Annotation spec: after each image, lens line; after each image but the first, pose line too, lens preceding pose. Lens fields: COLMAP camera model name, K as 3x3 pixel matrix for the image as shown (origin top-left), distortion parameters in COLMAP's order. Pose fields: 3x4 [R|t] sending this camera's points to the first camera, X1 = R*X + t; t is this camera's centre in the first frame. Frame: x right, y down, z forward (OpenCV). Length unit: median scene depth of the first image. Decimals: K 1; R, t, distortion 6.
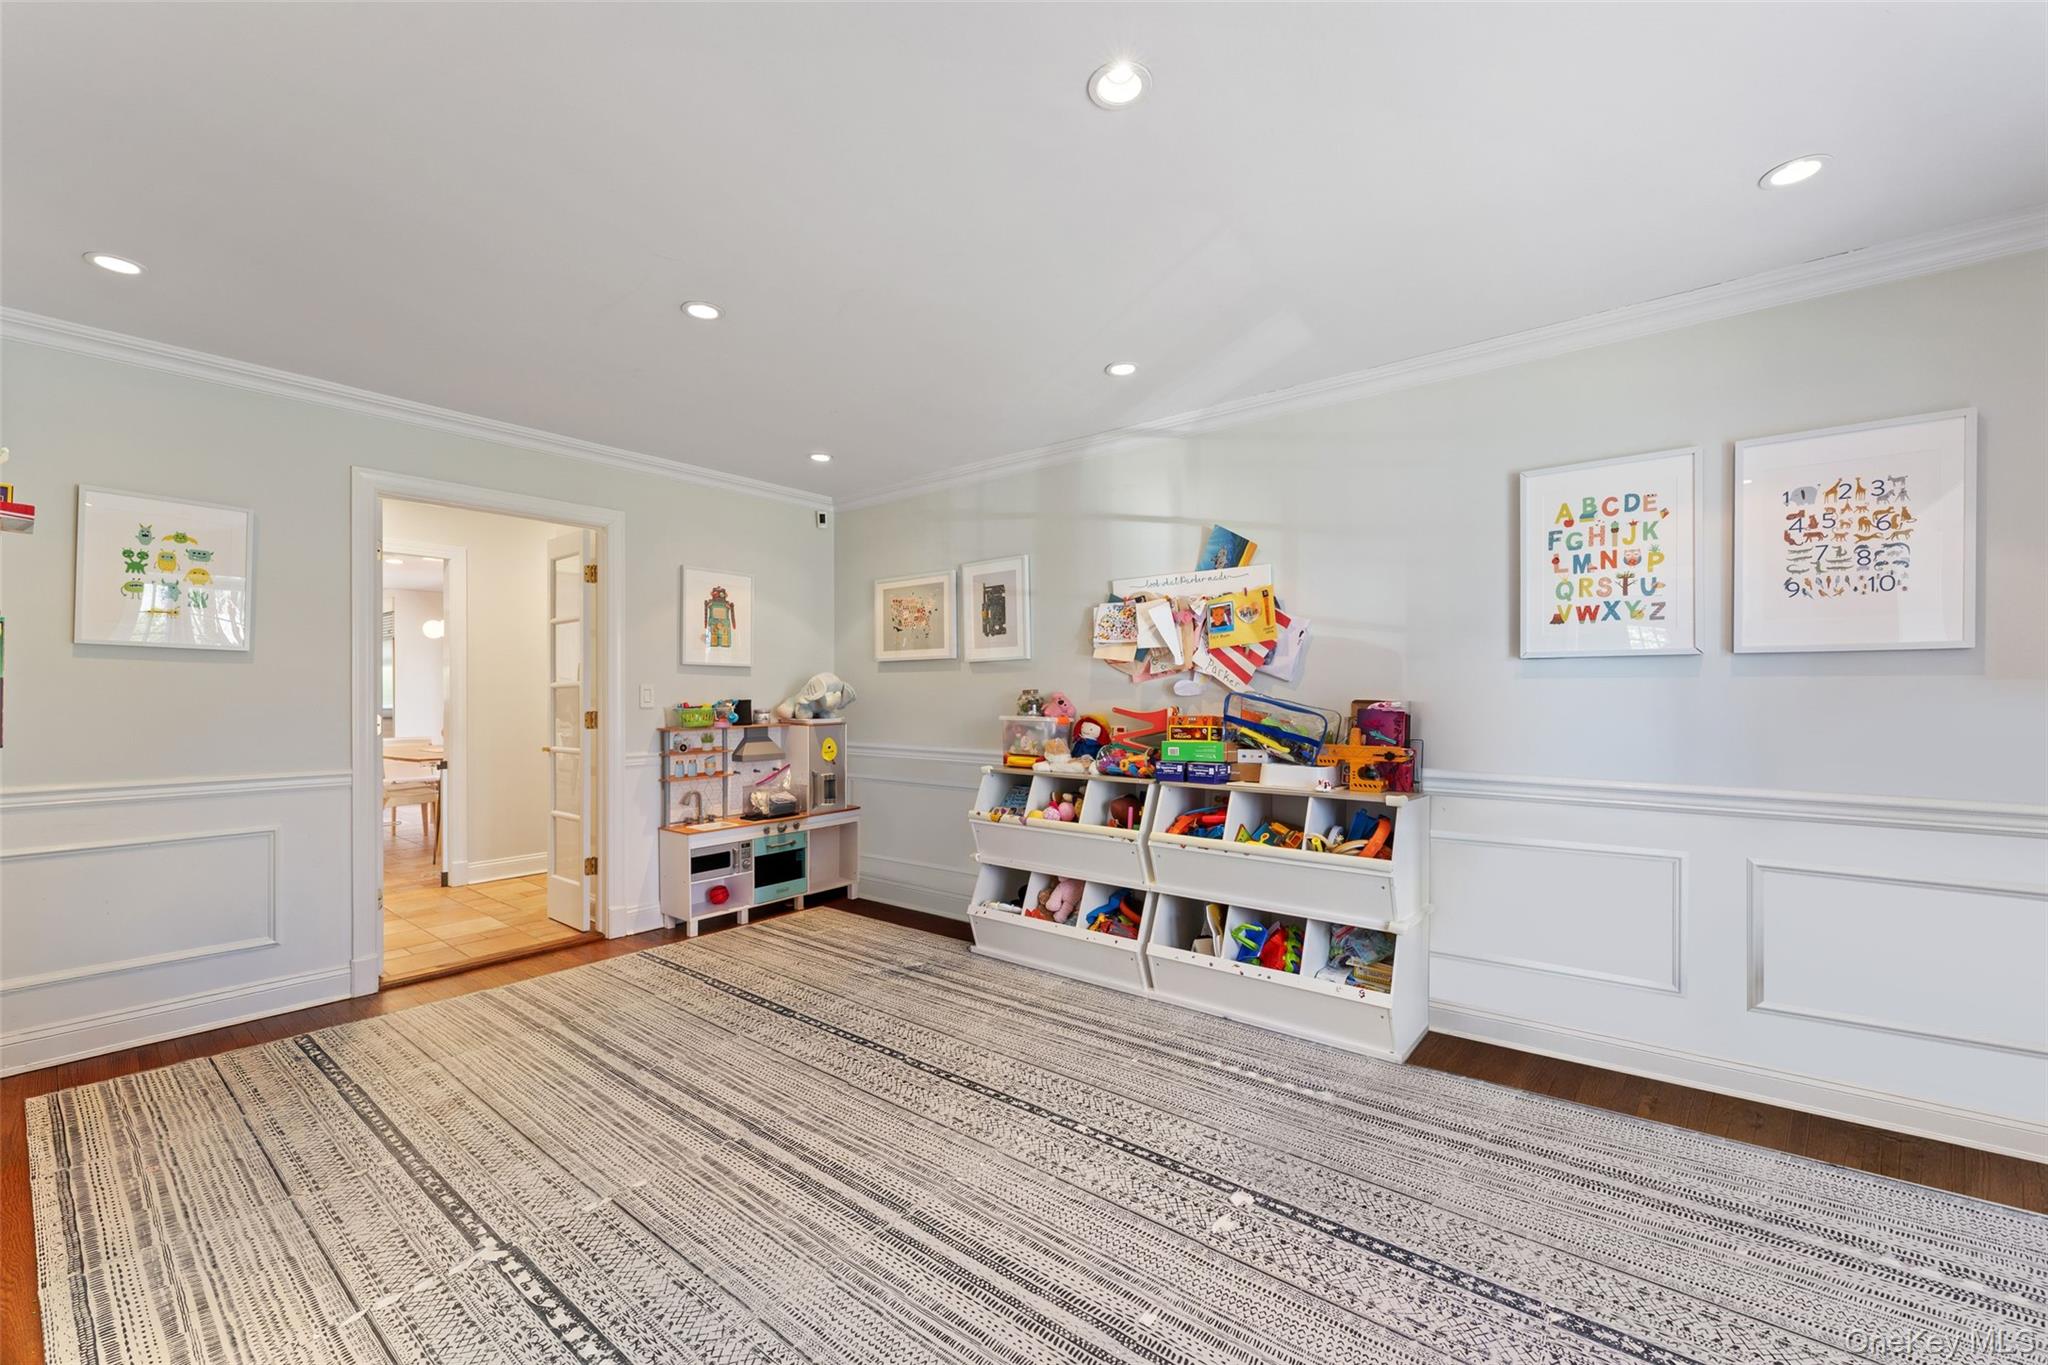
lens RADIAL K [[821.2, 0, 1019.3], [0, 821.2, 682.1], [0, 0, 1]] dist [-0.001173, 0.000011]
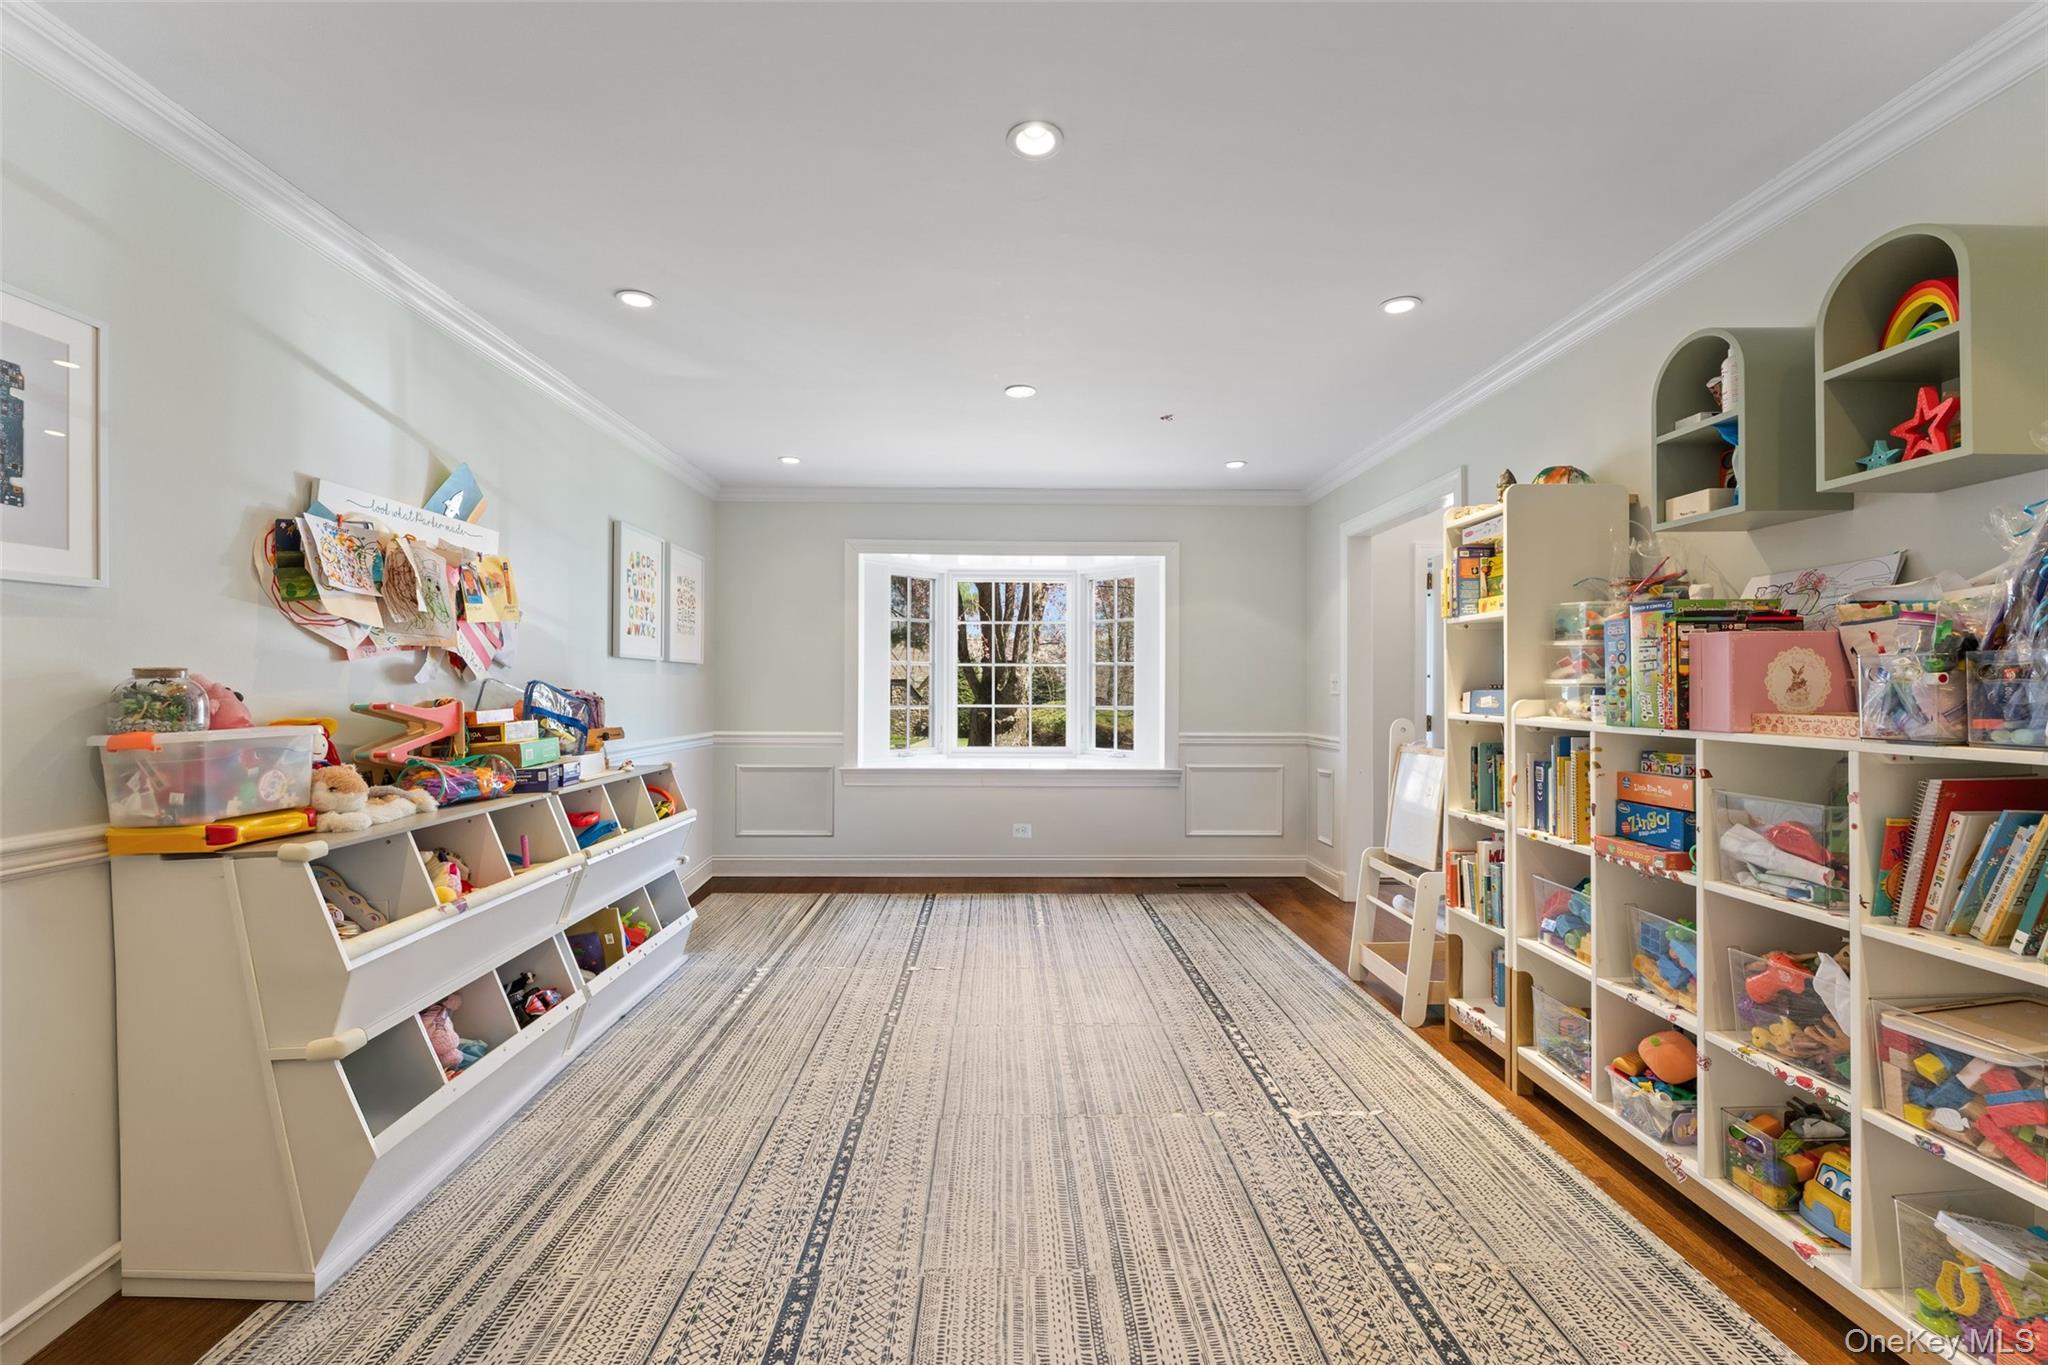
lens RADIAL K [[821.2, 0, 1019.3], [0, 821.2, 682.1], [0, 0, 1]] dist [-0.001173, 0.000011]
pose [[-0.642886, 0.002631, 0.765957, -0.545336], [-0.013058, 0.999811, -0.014394, 0.015176], [-0.765850, -0.019255, -0.642731, 0.873273]]
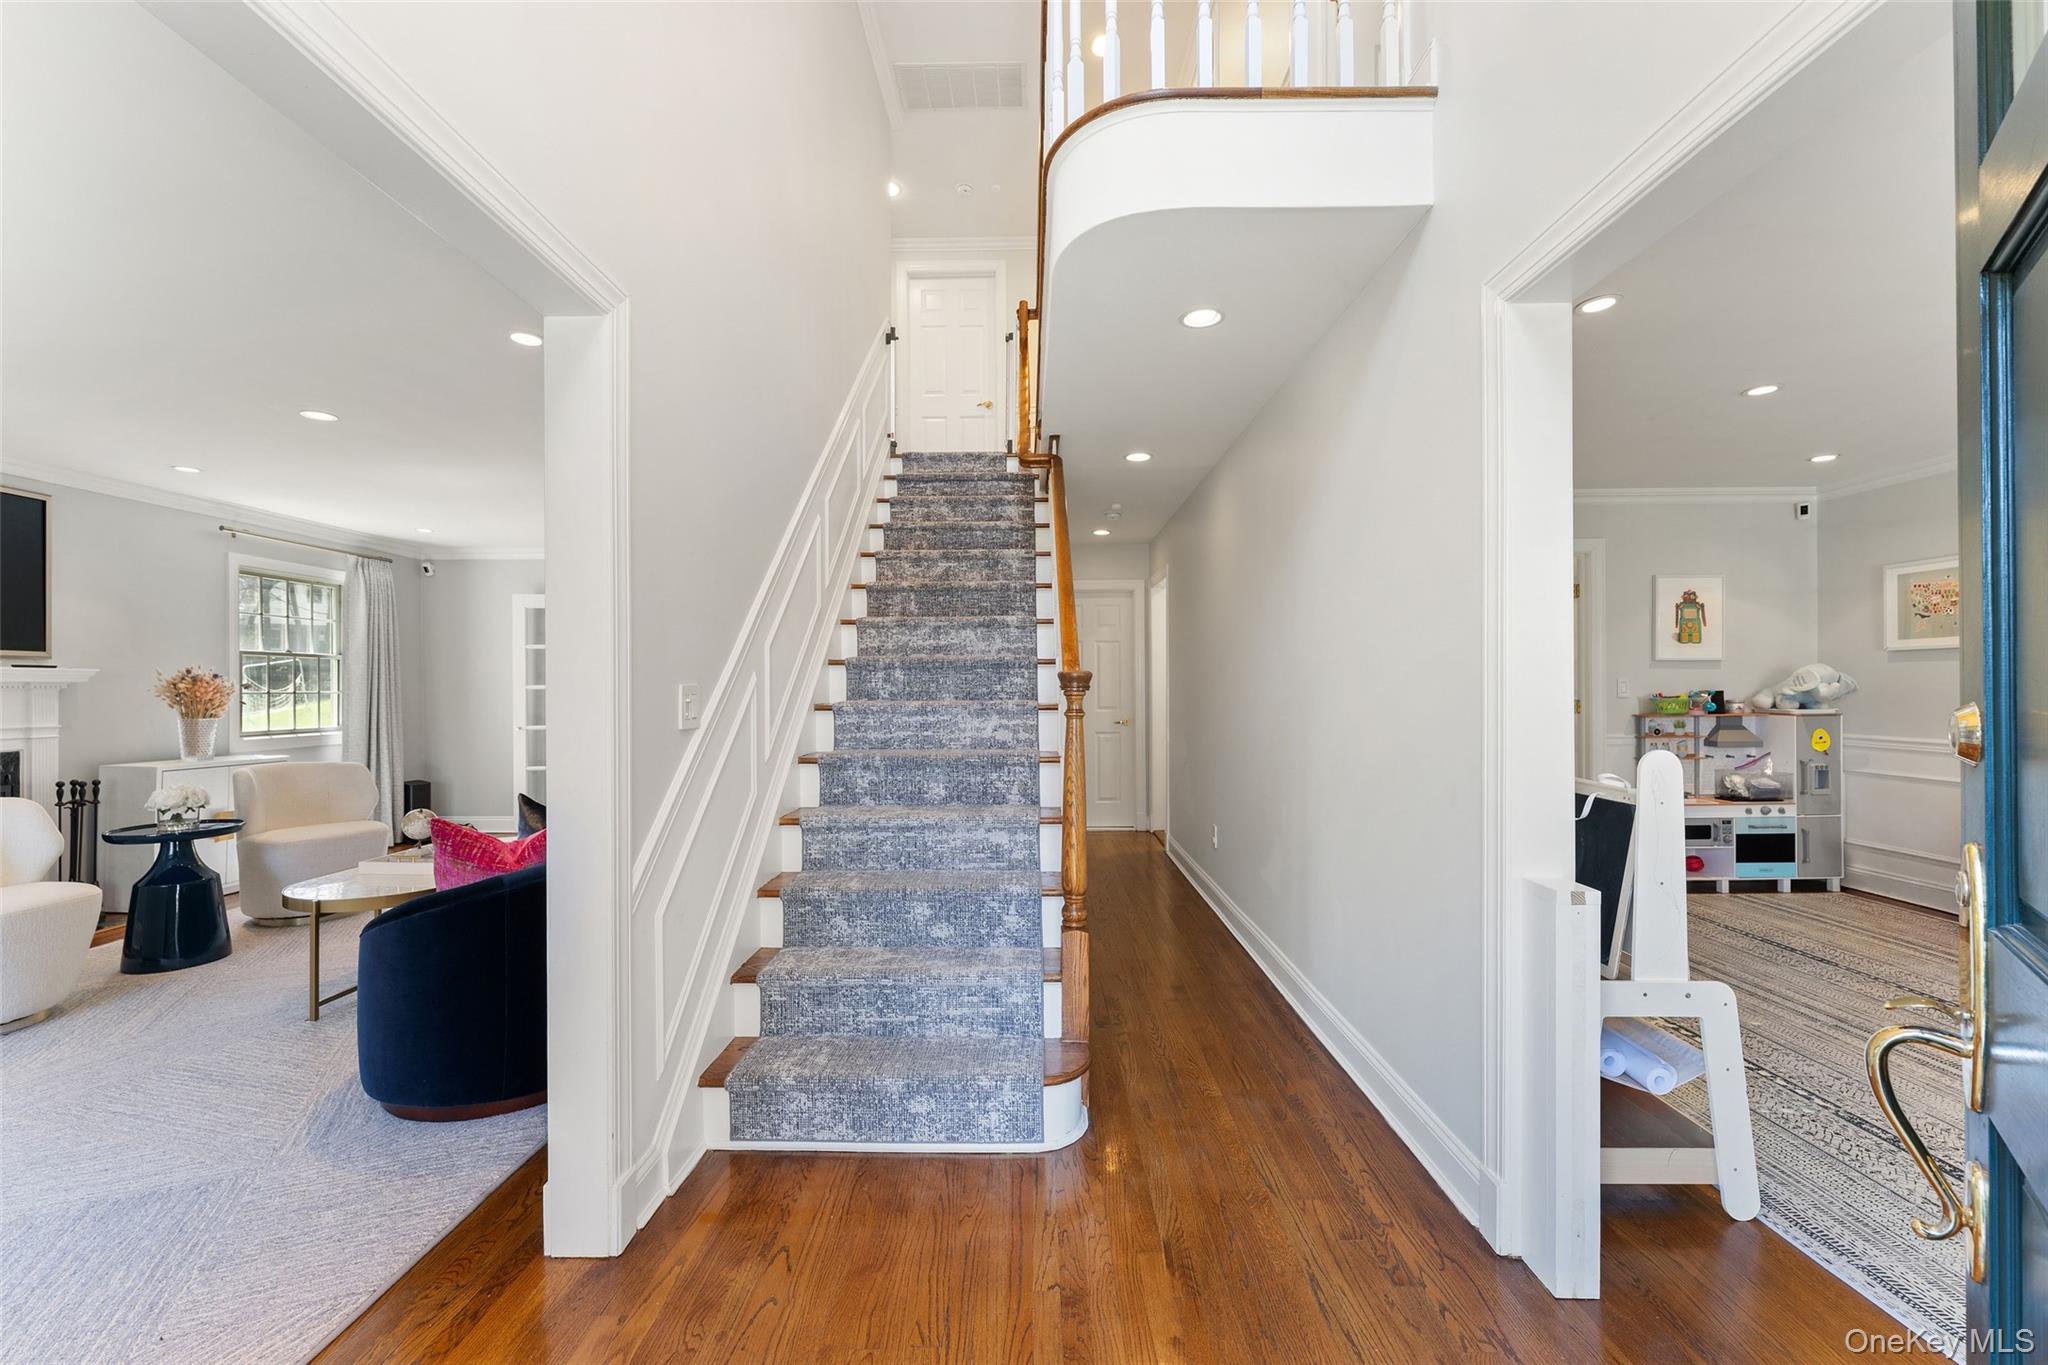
lens RADIAL K [[807.6, 0, 1015.7], [0, 807.6, 684.1], [0, 0, 1]] dist [-0.003123, -0.000452]
pose [[0.613409, -0.005119, -0.789749, -0.062508], [0.017555, 0.999820, 0.007154, -0.011763], [0.789570, -0.018252, 0.613389, -0.415189]]
